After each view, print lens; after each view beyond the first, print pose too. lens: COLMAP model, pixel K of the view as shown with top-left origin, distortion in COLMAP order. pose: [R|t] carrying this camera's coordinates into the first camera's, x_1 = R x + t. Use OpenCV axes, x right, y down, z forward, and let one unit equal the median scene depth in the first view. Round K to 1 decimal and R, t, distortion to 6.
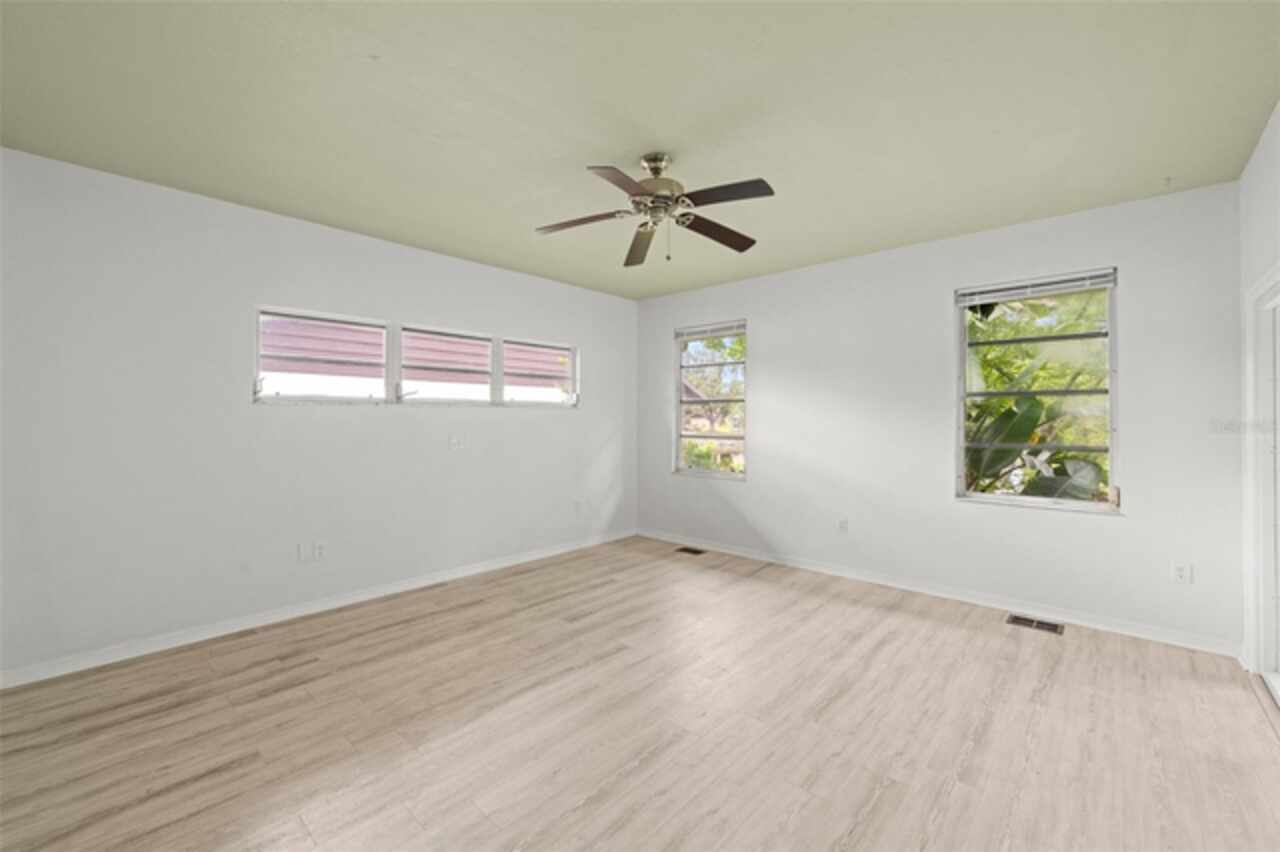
lens RADIAL K [[516.7, 0, 638.0], [0, 516.7, 425.3], [0, 0, 1]] dist [-0.001544, -0.000025]
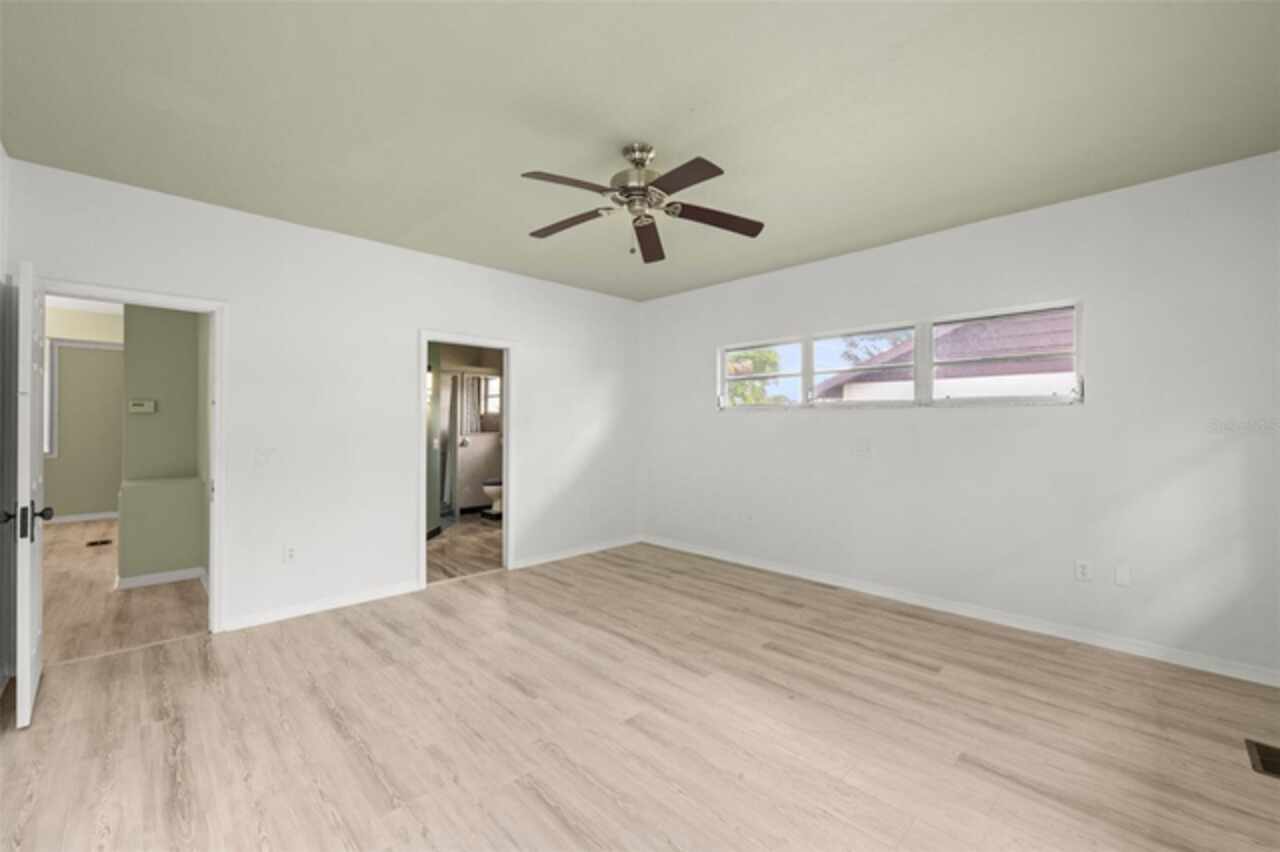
lens RADIAL K [[516.7, 0, 638.0], [0, 516.7, 425.3], [0, 0, 1]] dist [-0.001544, -0.000025]
pose [[-0.048541, 0.006062, -0.998803, 0.749892], [-0.012876, 0.999895, 0.006694, -0.008521], [0.998738, 0.013185, -0.048458, 0.789360]]
